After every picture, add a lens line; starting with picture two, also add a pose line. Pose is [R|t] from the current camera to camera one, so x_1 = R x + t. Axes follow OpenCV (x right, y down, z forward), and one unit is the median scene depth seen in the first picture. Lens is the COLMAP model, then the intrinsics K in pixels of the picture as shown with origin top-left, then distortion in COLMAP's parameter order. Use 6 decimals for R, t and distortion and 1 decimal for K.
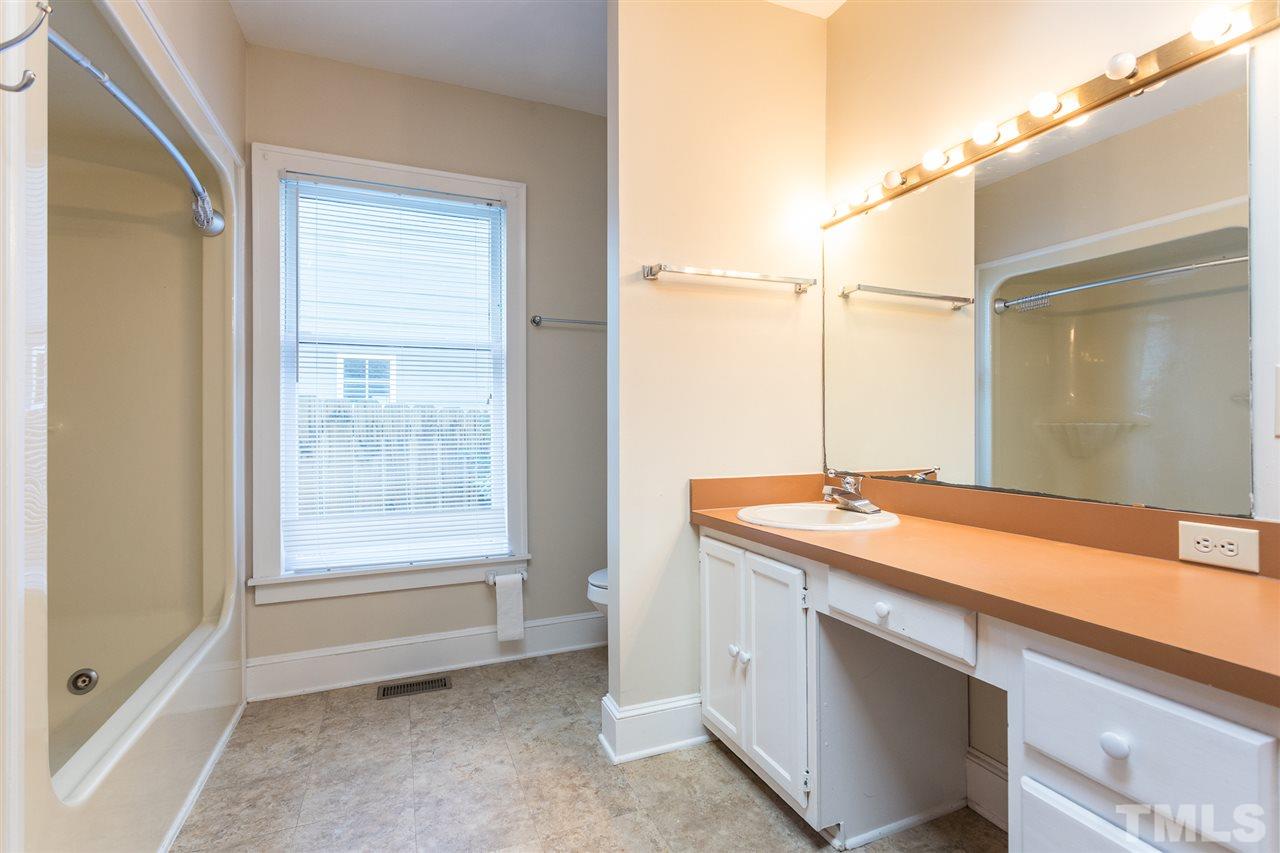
lens RADIAL K [[612.5, 0, 635.9], [0, 612.5, 428.0], [0, 0, 1]] dist [0.004584, 0.000604]
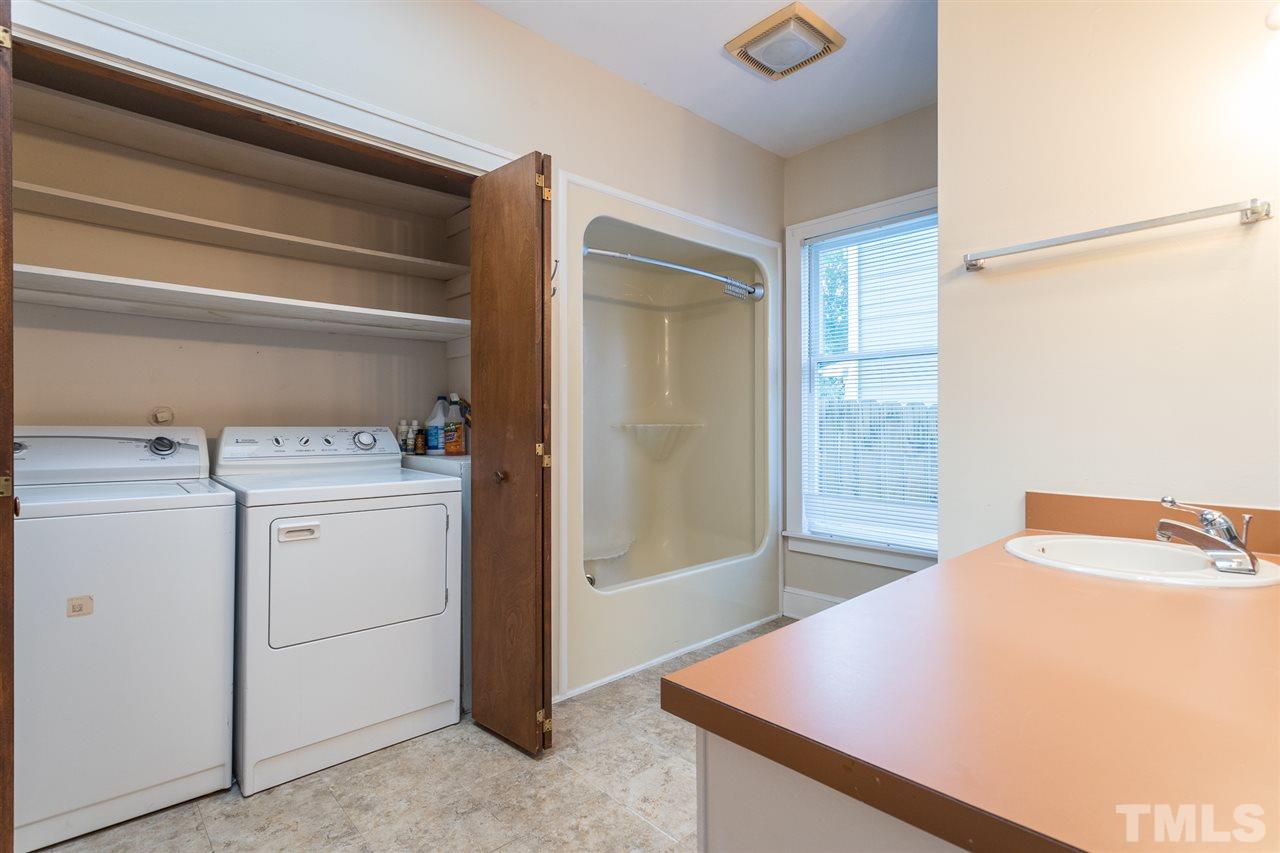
lens RADIAL K [[612.5, 0, 635.9], [0, 612.5, 428.0], [0, 0, 1]] dist [0.004584, 0.000604]
pose [[0.355835, 0.012915, -0.934460, 0.575545], [-0.011052, 0.999893, 0.009610, -0.005377], [0.934484, 0.006908, 0.355939, 0.156408]]
